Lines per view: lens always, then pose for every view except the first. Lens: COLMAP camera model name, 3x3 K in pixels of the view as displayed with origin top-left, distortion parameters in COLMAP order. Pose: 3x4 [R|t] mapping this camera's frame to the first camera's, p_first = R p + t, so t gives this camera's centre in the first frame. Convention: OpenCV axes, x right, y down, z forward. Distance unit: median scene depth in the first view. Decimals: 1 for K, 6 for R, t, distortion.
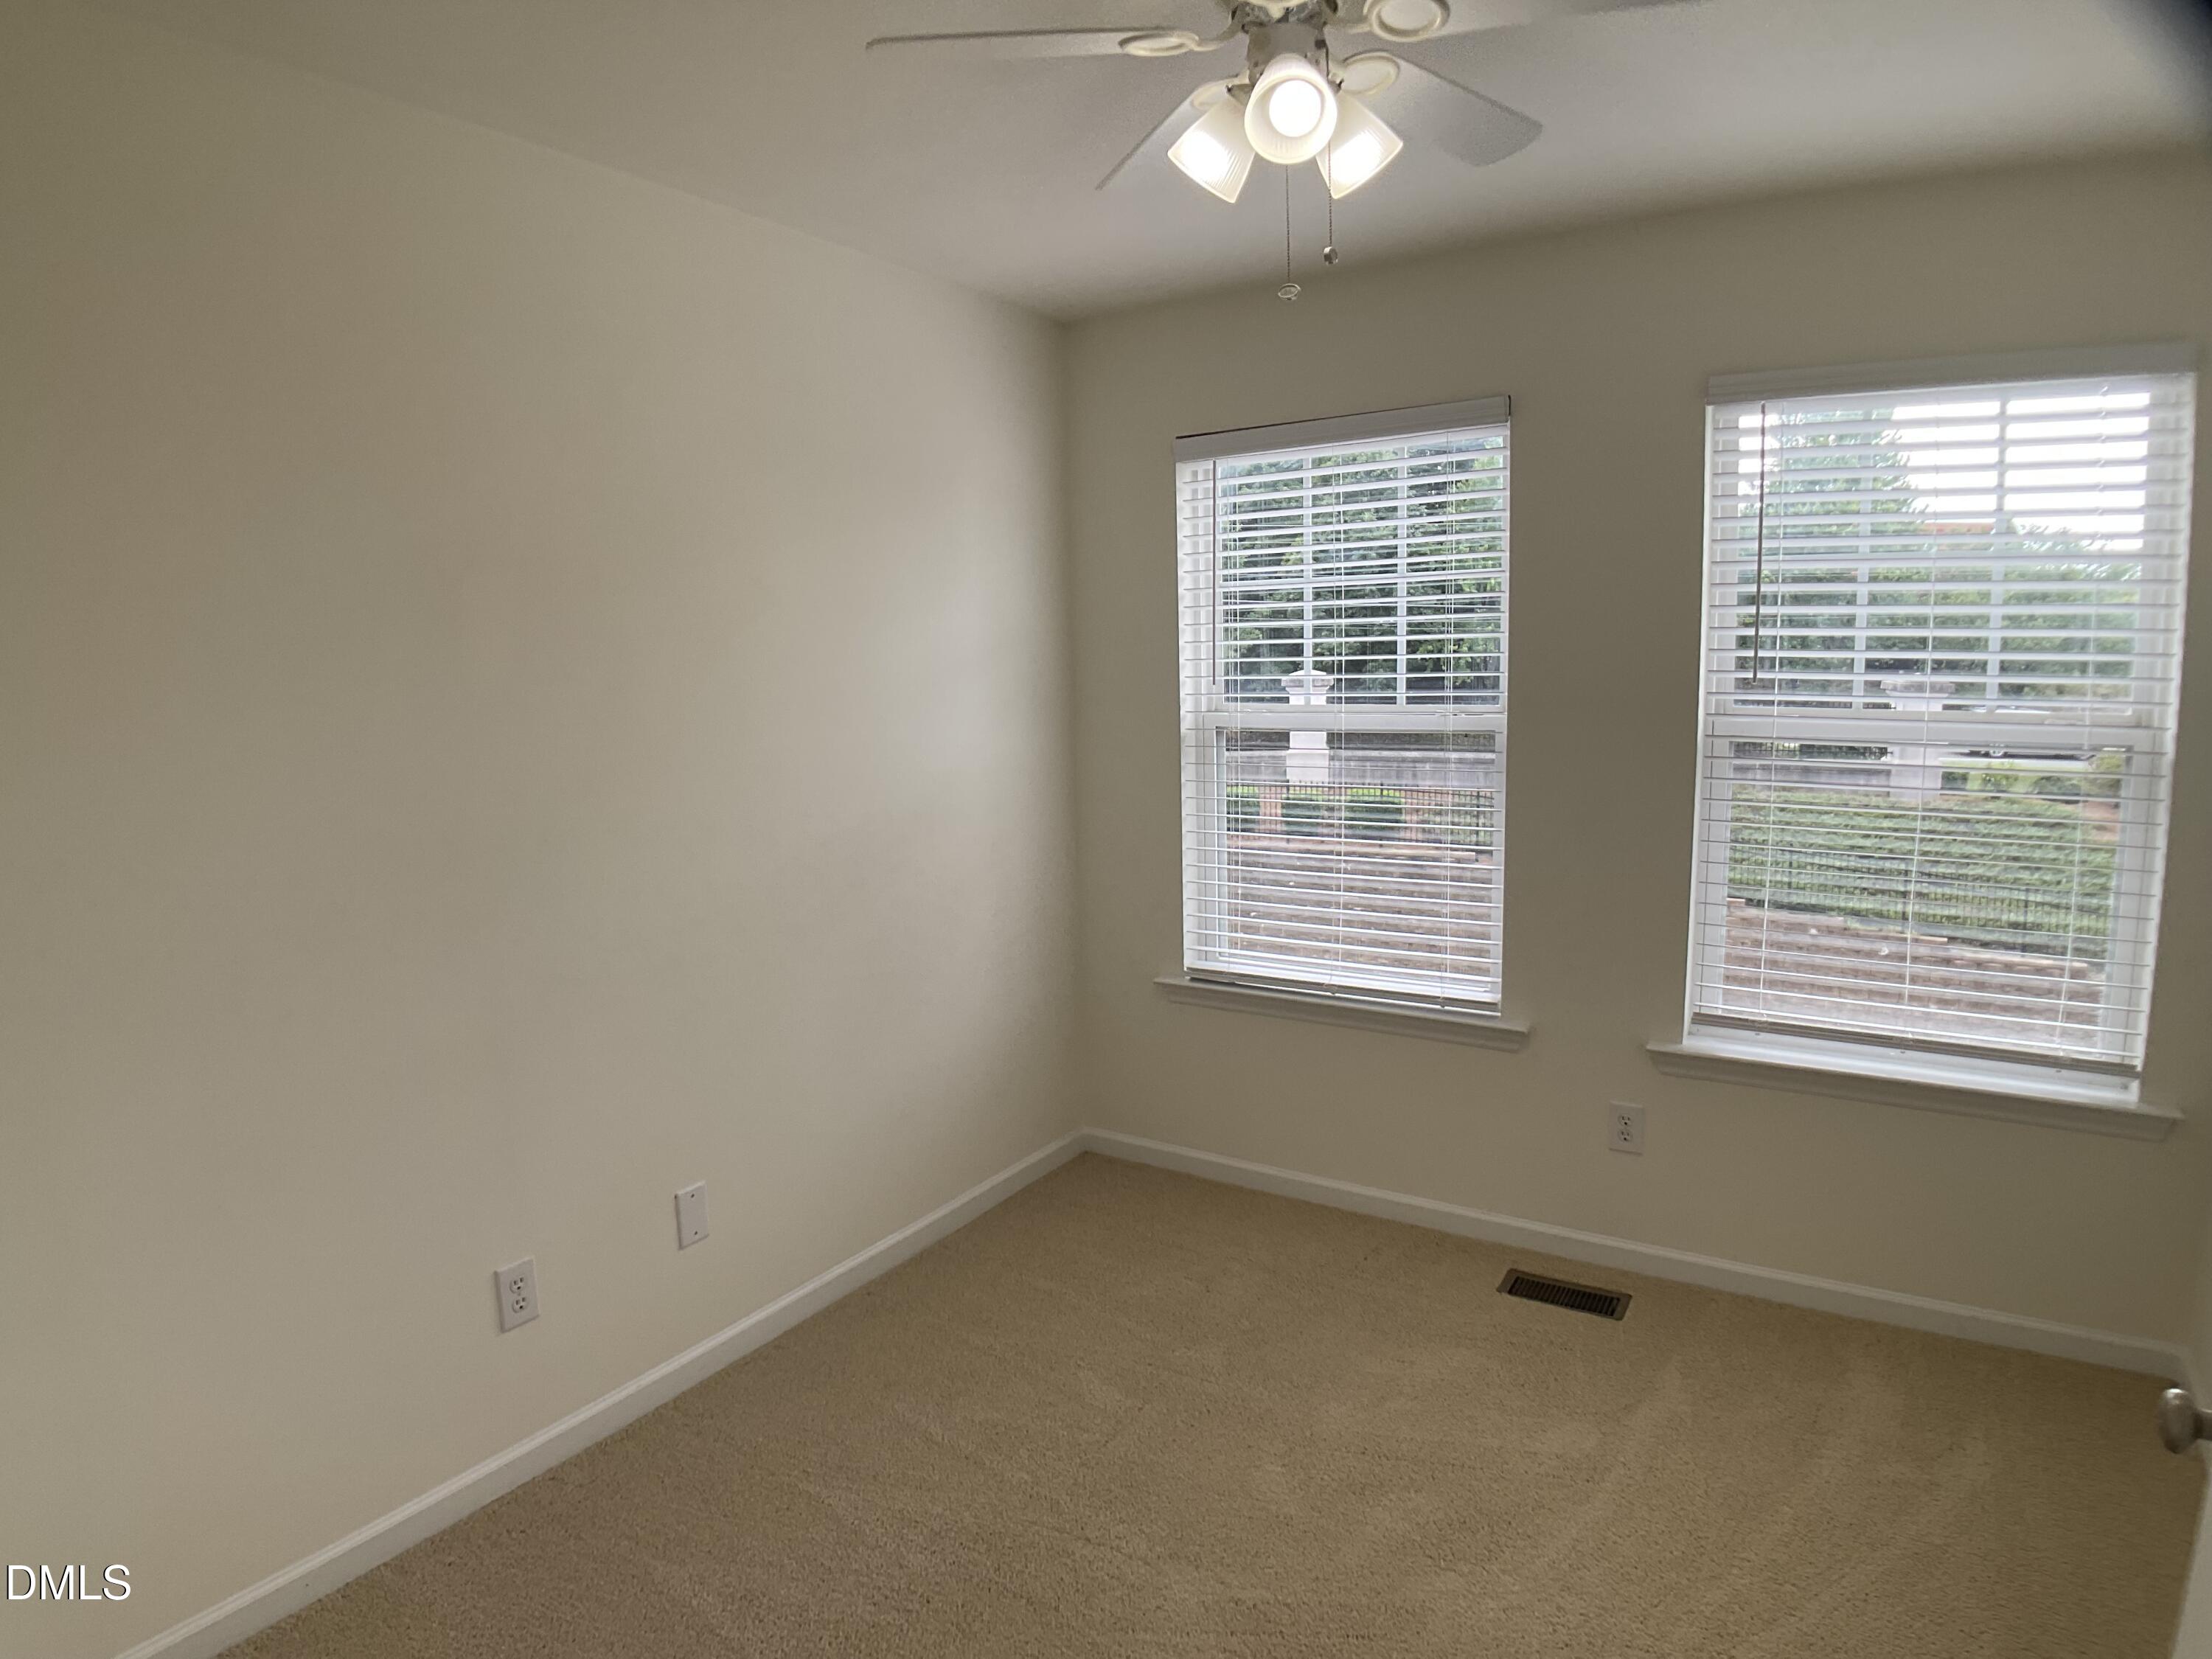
lens RADIAL K [[1260.6, 0, 1092.4], [0, 1260.6, 837.3], [0, 0, 1]] dist [-0.078714, -0.003113]
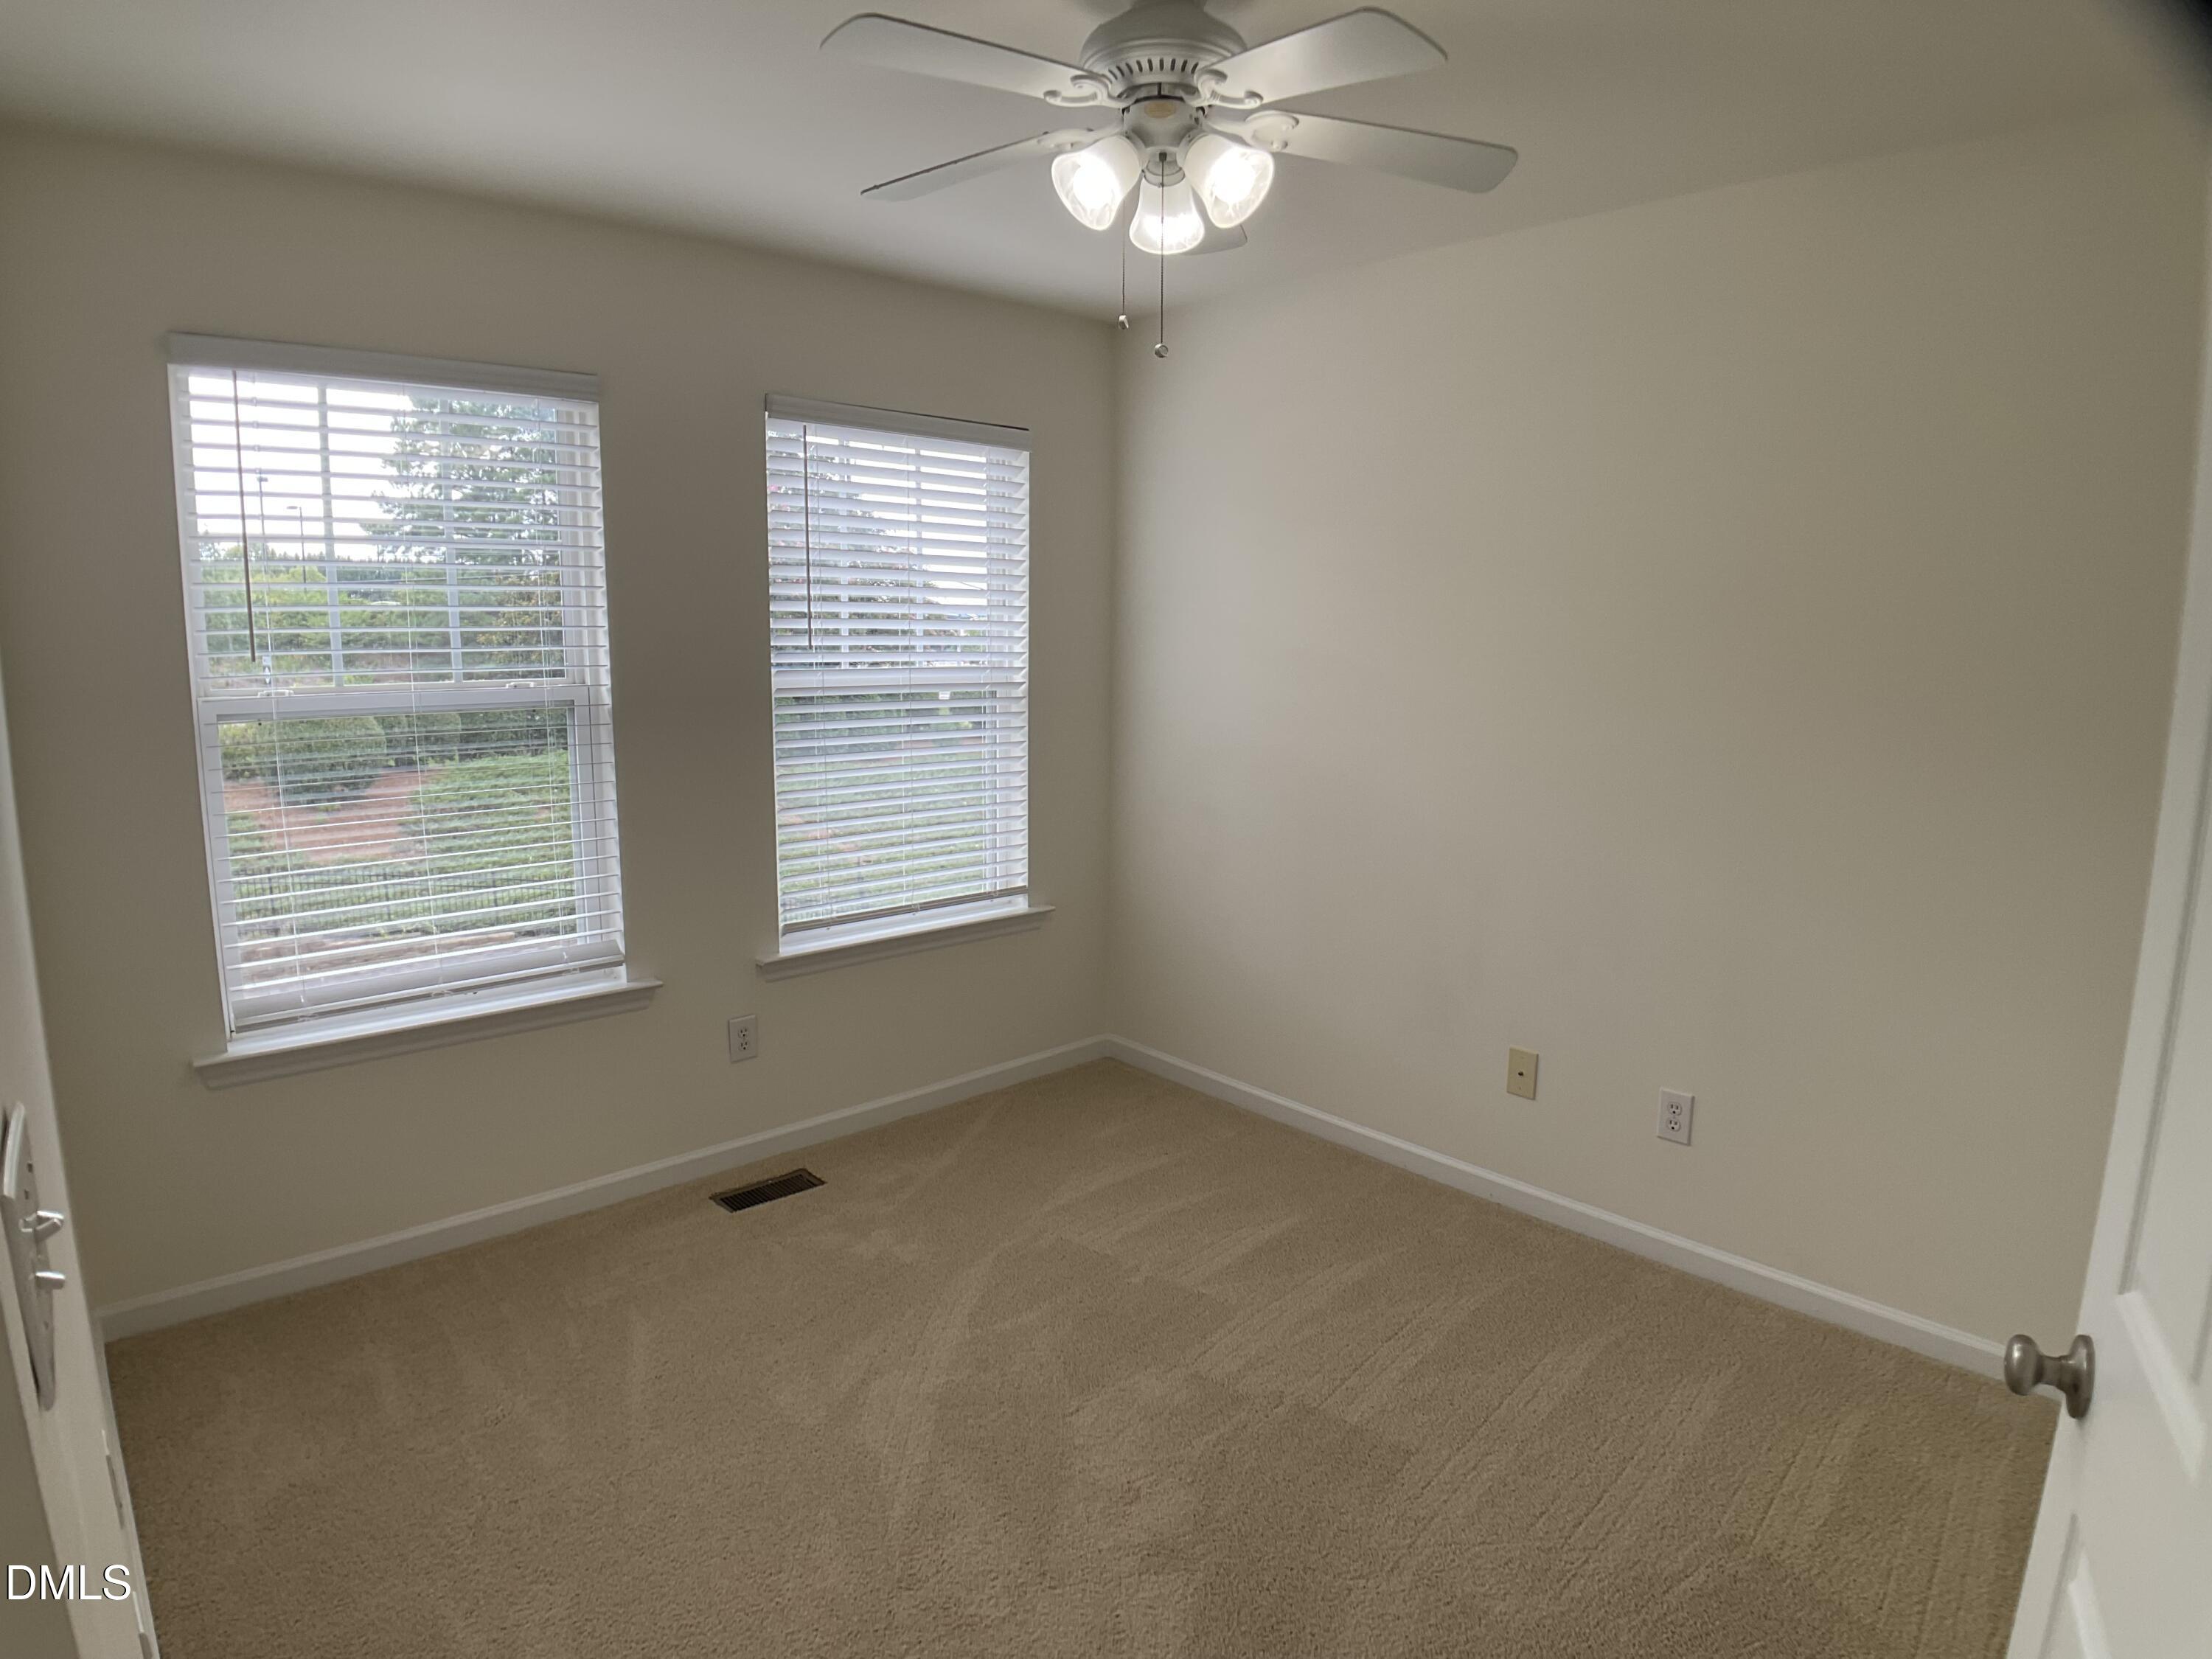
lens RADIAL K [[1258.5, 0, 1093.2], [0, 1258.5, 832.2], [0, 0, 1]] dist [-0.089464, 0.001418]
pose [[0.285940, -0.142768, 0.947552, -0.537528], [0.128856, 0.985587, 0.109614, -0.038729], [-0.949544, 0.090755, 0.300216, 0.324368]]
